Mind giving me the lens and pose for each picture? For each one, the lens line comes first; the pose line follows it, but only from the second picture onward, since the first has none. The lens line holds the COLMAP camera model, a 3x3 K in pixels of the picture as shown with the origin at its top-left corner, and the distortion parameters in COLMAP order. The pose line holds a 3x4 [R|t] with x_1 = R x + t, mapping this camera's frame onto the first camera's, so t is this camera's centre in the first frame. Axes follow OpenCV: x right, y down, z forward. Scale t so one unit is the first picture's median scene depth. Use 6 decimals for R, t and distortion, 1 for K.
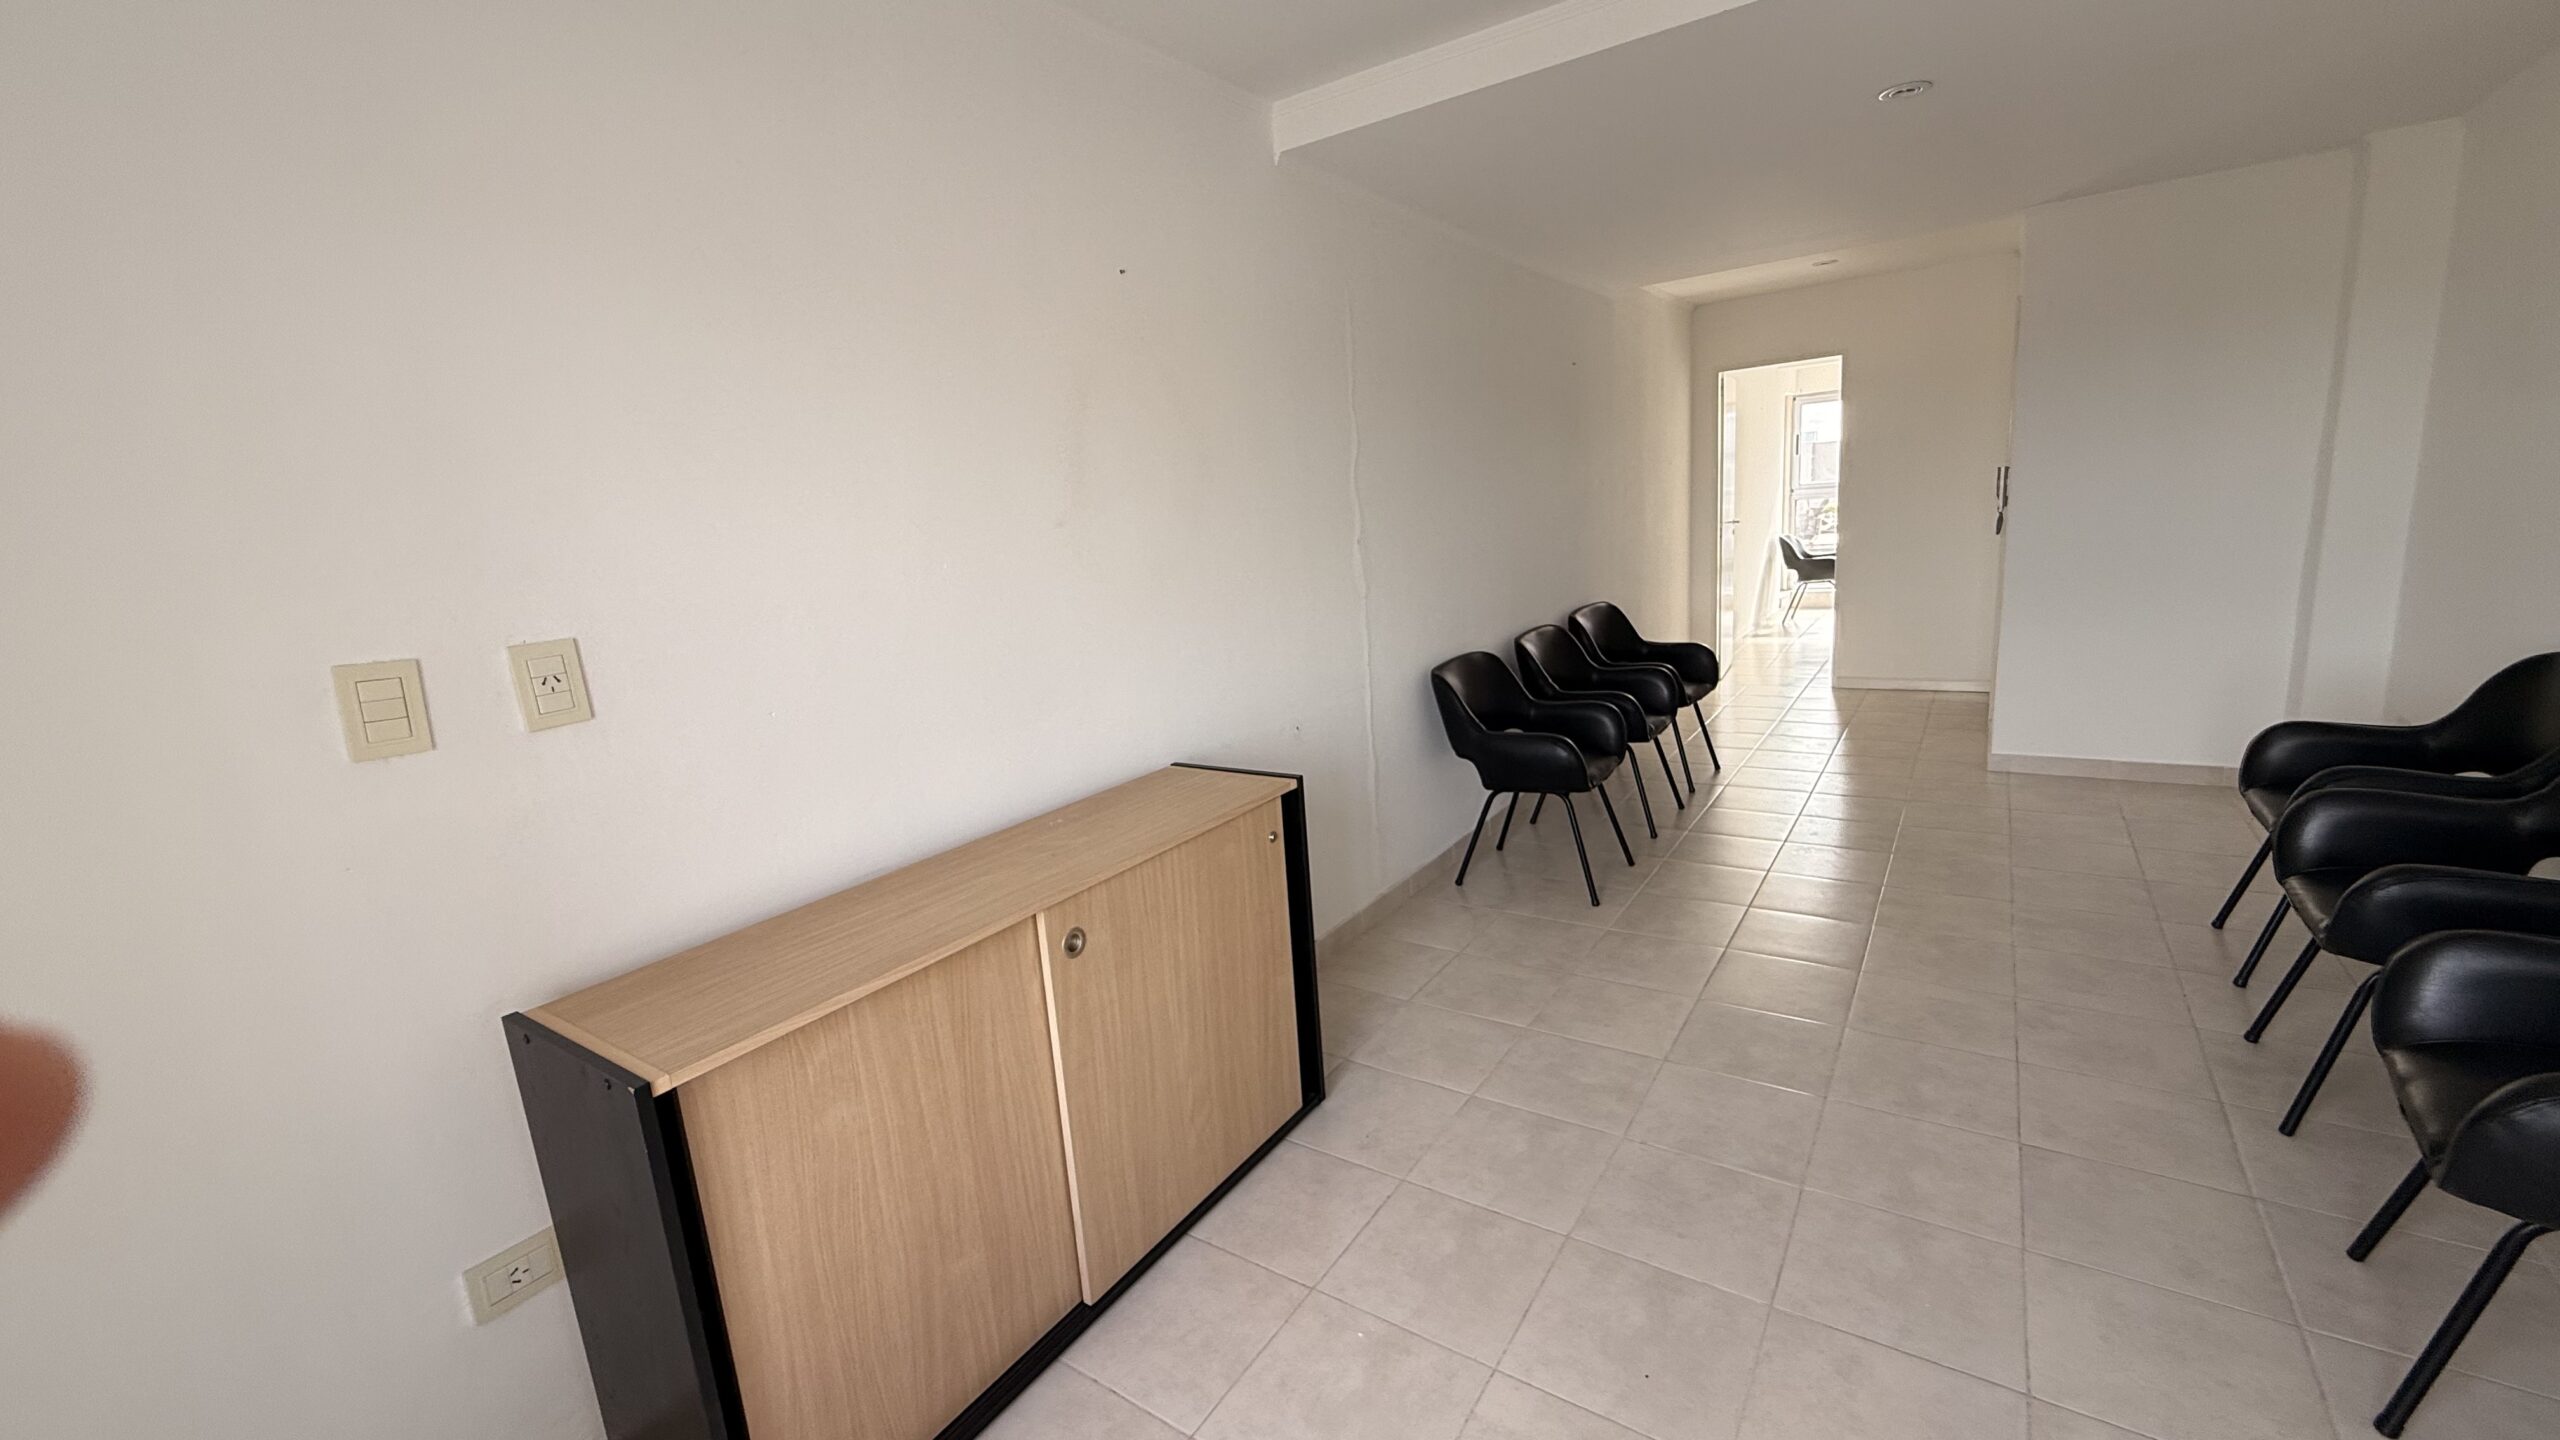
lens RADIAL K [[1015.9, 0, 1270.5], [0, 1015.9, 721.7], [0, 0, 1]] dist [-0.002309, -0.000021]
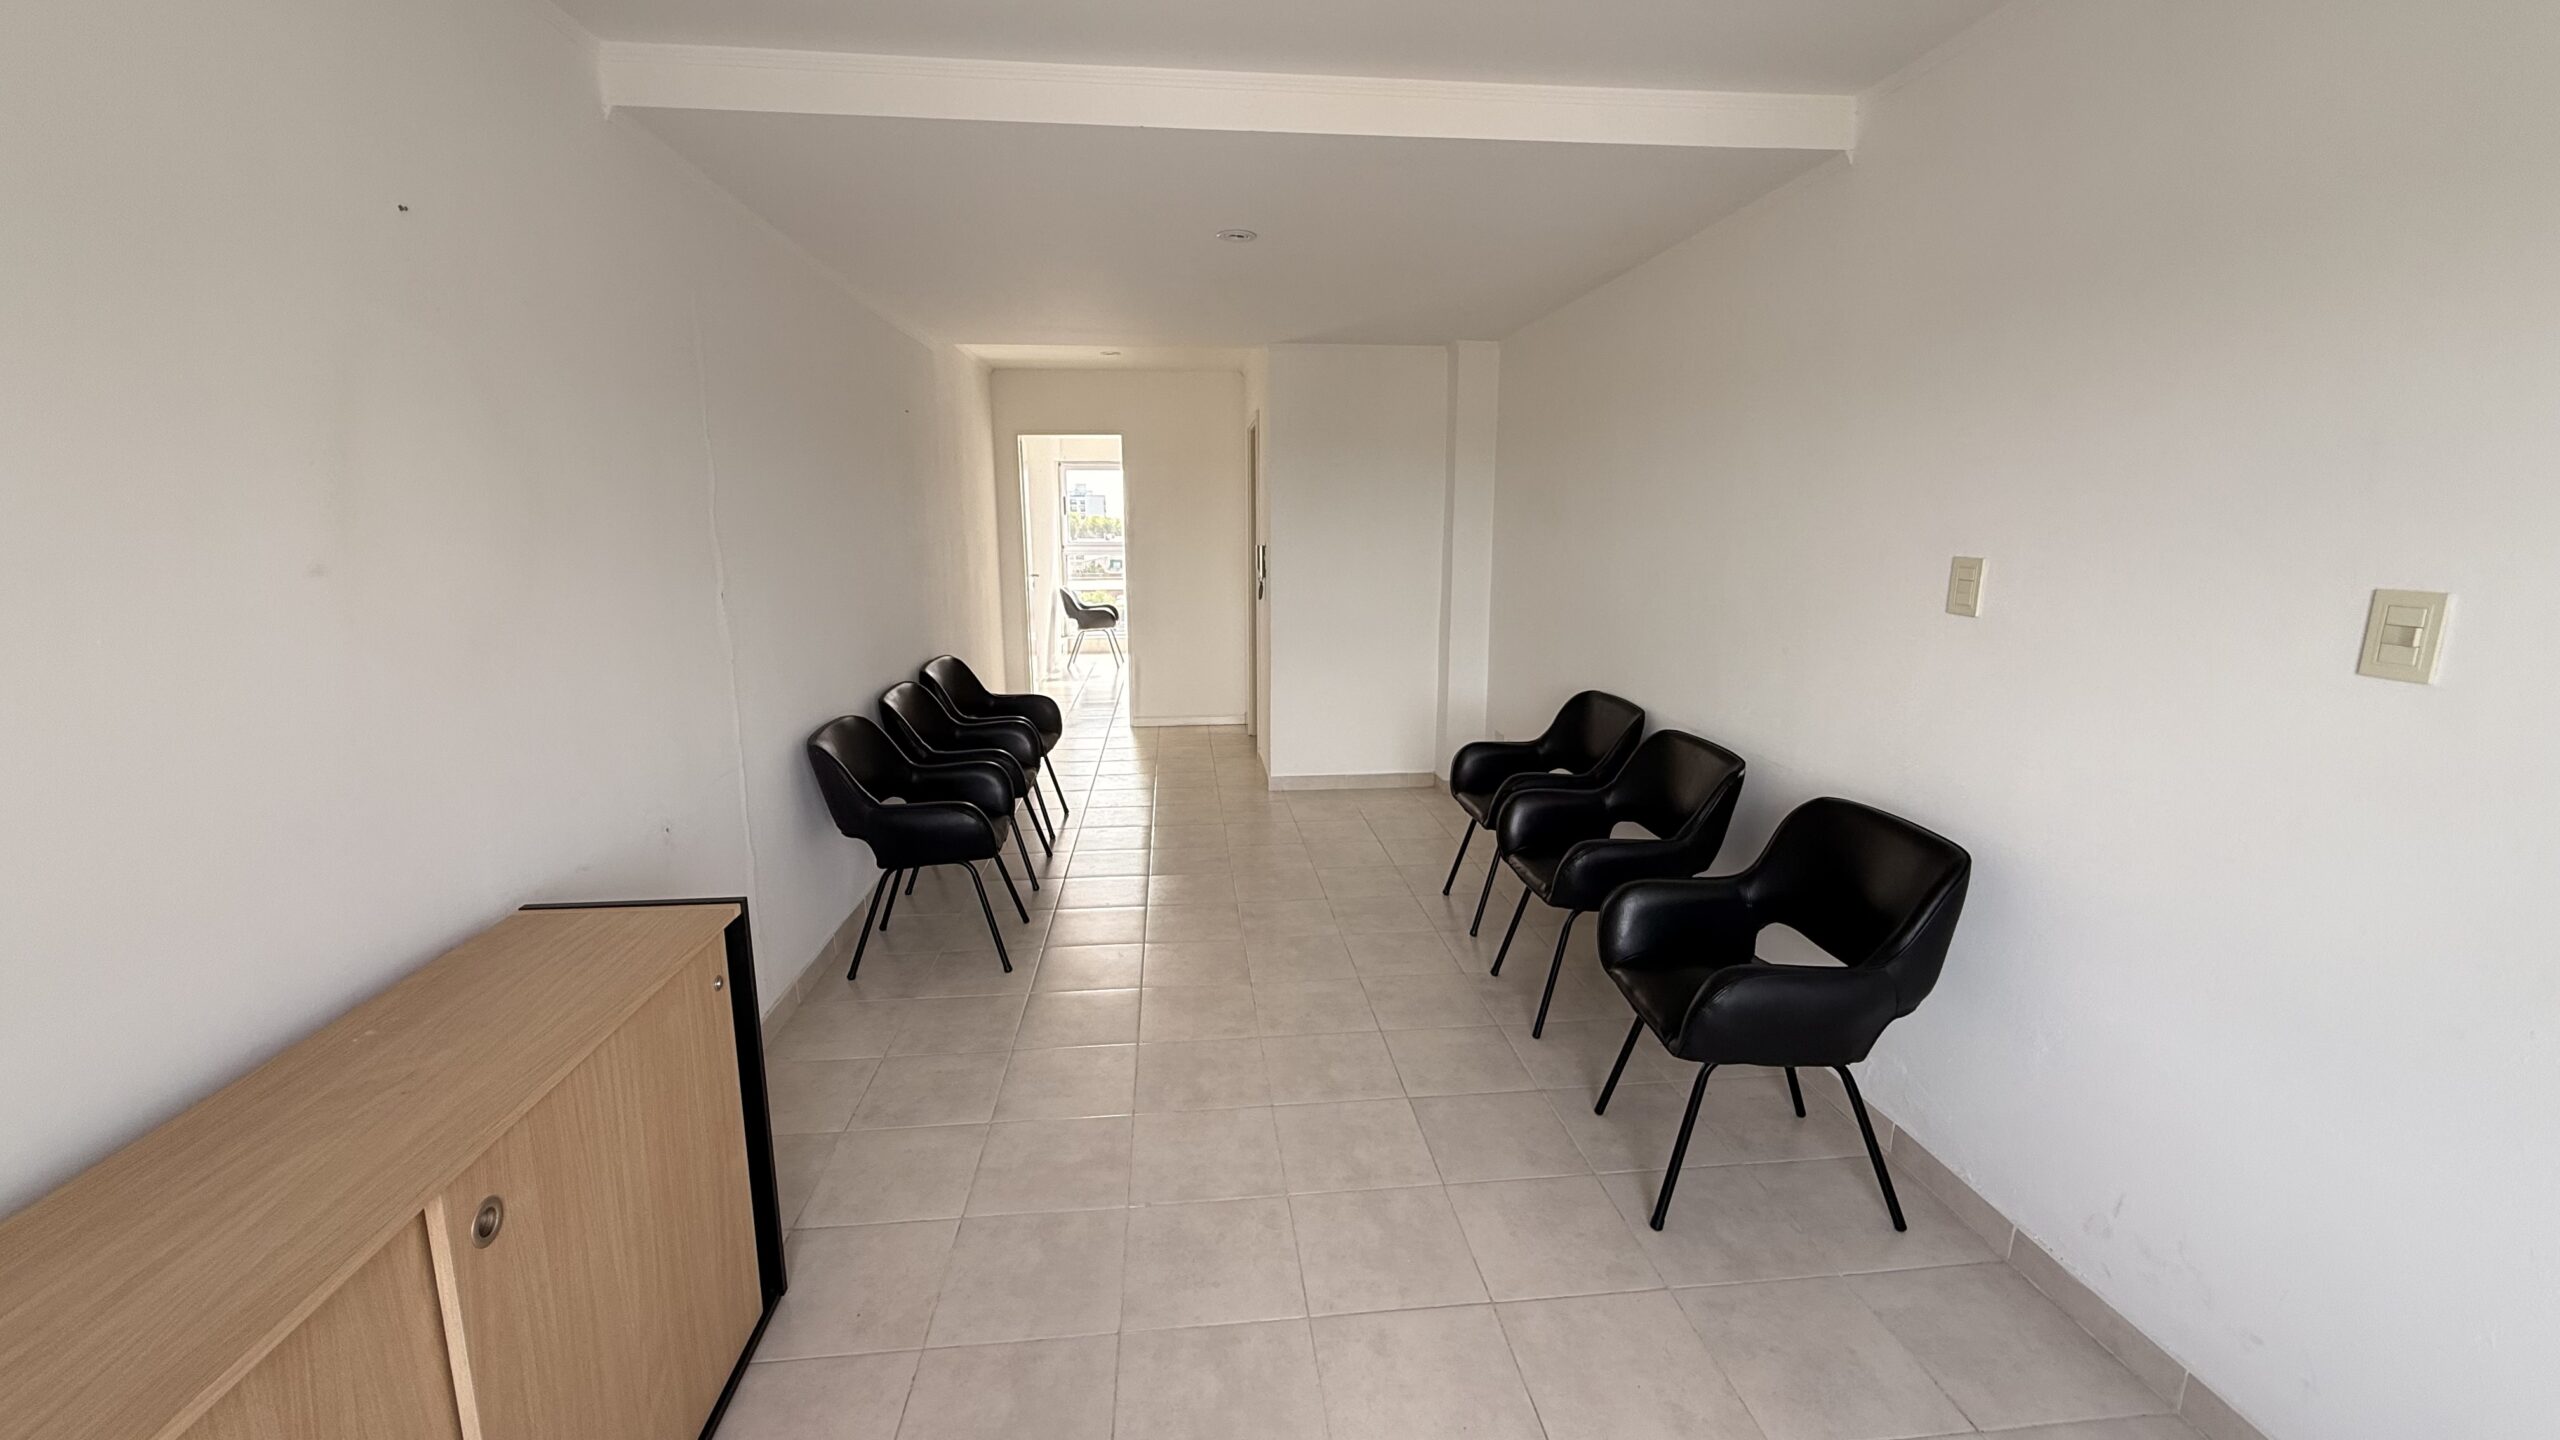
lens RADIAL K [[1015.9, 0, 1270.5], [0, 1015.9, 721.7], [0, 0, 1]] dist [-0.002309, -0.000021]
pose [[0.758013, -0.051683, 0.650188, -0.118876], [0.075884, 0.997074, -0.009213, -0.032664], [-0.647810, 0.056322, 0.759717, 0.083987]]
